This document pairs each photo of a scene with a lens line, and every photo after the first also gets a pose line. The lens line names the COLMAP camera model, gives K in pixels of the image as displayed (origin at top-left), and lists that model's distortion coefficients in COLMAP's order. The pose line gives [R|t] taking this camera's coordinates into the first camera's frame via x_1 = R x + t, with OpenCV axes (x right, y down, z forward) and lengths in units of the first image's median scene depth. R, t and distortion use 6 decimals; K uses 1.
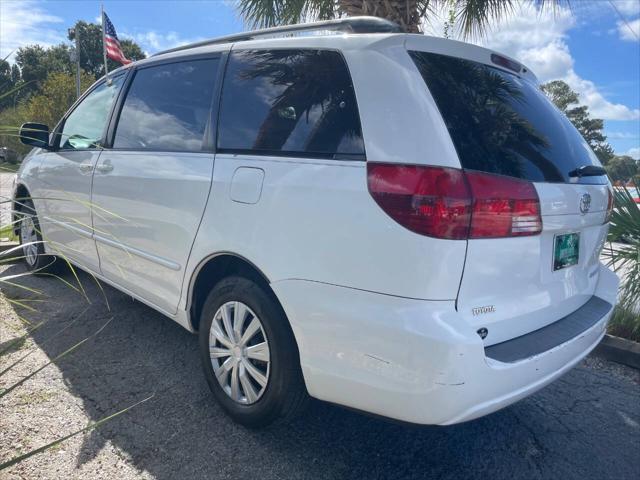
lens RADIAL K [[492.7, 0, 325.4], [0, 492.7, 238.0], [0, 0, 1]] dist [0.096748, -0.136330]
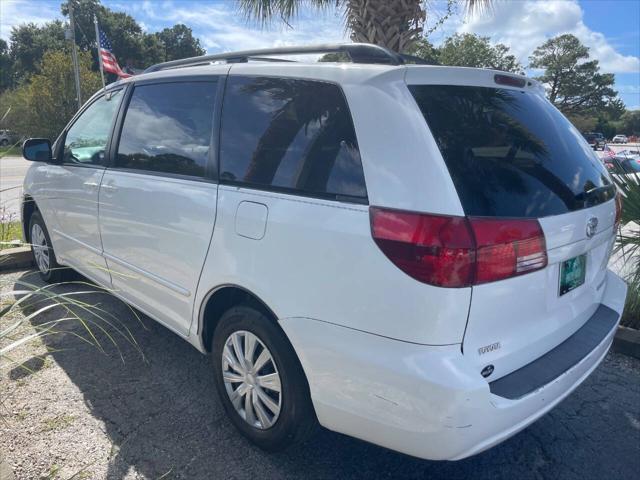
lens RADIAL K [[493.2, 0, 320.0], [0, 493.2, 240.0], [0, 0, 1]] dist [0.095972, -0.132222]
pose [[0.998989, -0.036943, -0.025612, 0.005472], [0.038786, 0.996380, 0.075642, -0.126009], [0.022724, -0.076559, 0.996806, -0.003136]]
